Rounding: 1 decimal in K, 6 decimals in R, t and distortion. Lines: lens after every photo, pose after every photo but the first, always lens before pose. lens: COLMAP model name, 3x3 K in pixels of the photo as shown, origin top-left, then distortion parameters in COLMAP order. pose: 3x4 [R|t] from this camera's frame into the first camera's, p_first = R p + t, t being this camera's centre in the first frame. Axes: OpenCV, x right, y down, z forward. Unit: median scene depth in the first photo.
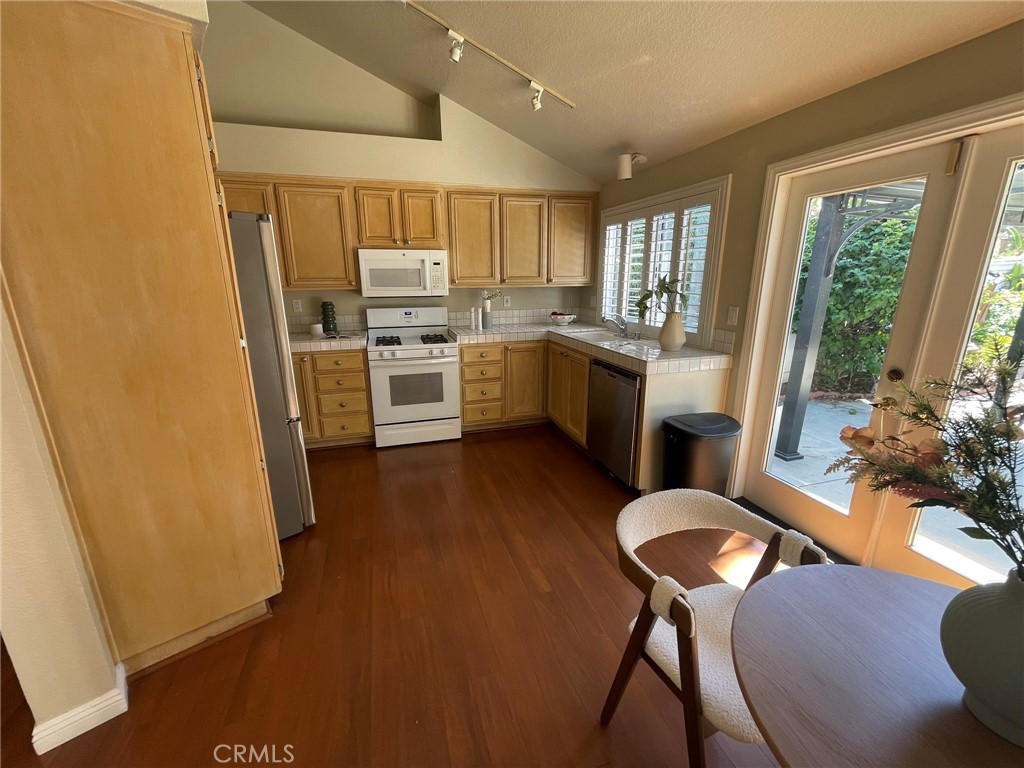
lens RADIAL K [[417.8, 0, 502.8], [0, 417.8, 387.9], [0, 0, 1]] dist [-0.011052, 0.000118]
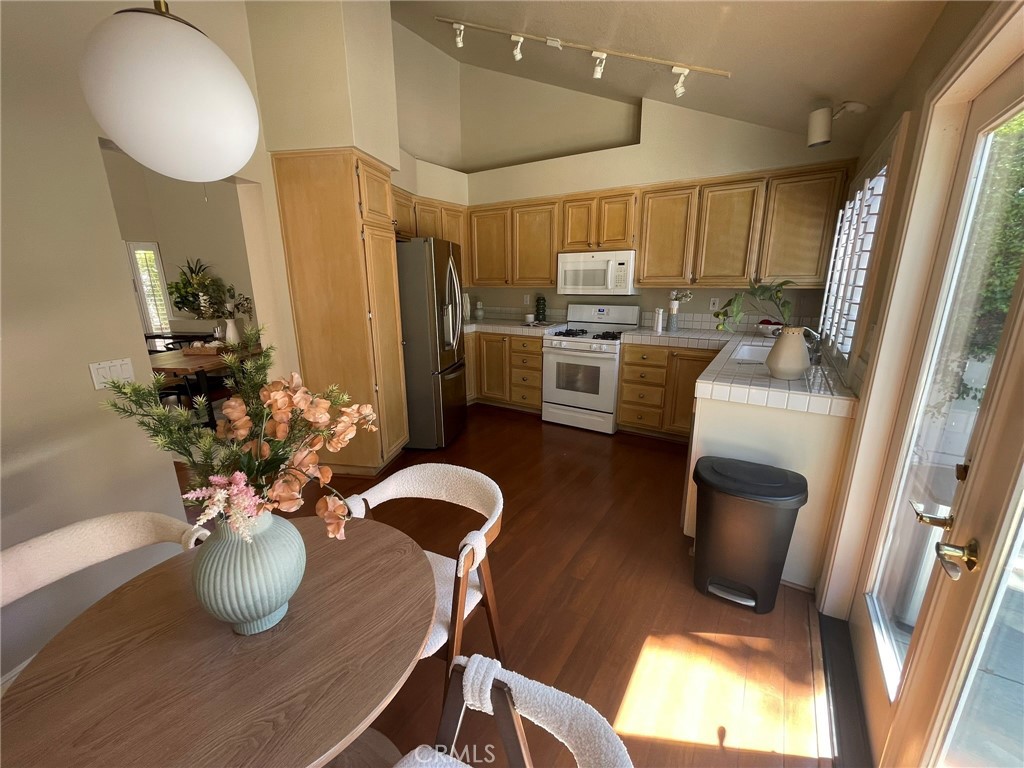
lens RADIAL K [[417.8, 0, 502.8], [0, 417.8, 387.9], [0, 0, 1]] dist [-0.011052, 0.000118]
pose [[0.638508, 0.195027, -0.744494, 0.489727], [-0.191671, 0.977176, 0.091595, -0.034550], [0.745365, 0.084213, 0.661316, 0.117463]]
